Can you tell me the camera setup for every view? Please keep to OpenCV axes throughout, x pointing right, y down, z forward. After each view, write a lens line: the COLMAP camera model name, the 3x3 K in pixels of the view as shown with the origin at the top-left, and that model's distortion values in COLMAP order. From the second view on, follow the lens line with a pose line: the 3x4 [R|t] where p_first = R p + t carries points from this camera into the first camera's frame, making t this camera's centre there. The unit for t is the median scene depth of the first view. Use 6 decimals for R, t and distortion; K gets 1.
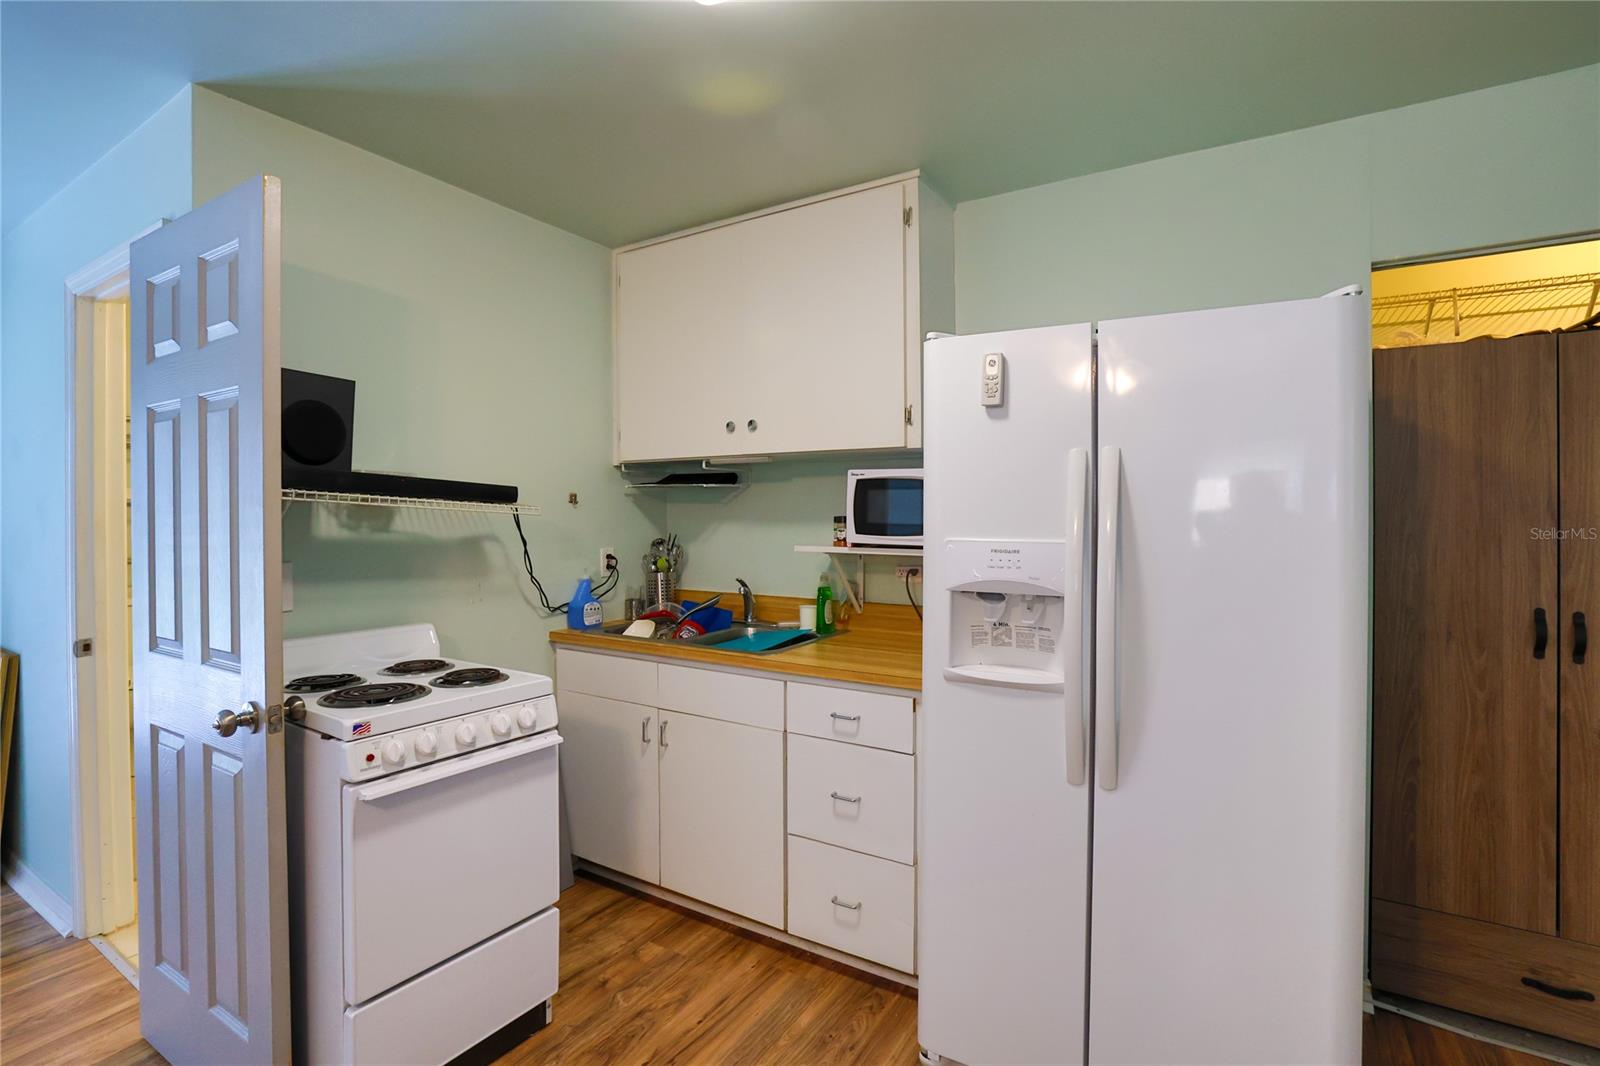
lens RADIAL K [[725.5, 0, 799.0], [0, 725.5, 518.9], [0, 0, 1]] dist [-0.036519, 0.011211]
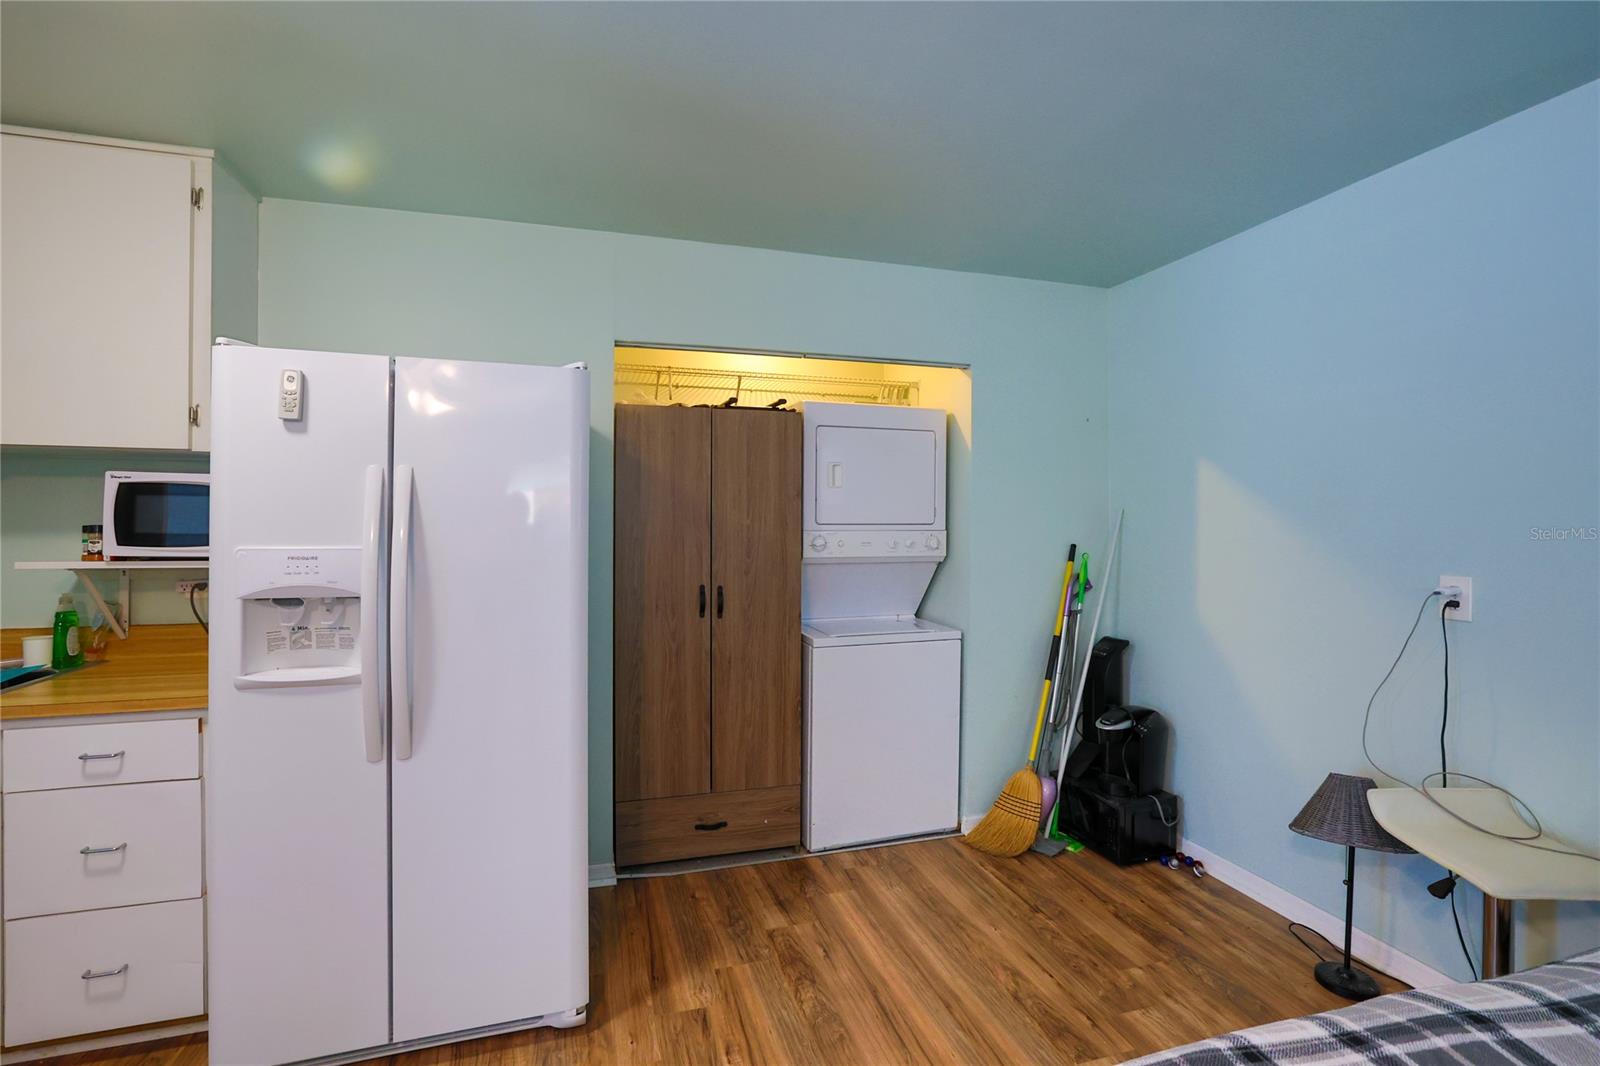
lens RADIAL K [[725.5, 0, 769.2], [0, 725.5, 520.8], [0, 0, 1]] dist [-0.036519, 0.011211]
pose [[0.679476, 0.004510, 0.733684, -0.016145], [0.003012, 0.999956, -0.008936, 0.001386], [-0.733692, 0.008281, 0.679432, -0.169730]]
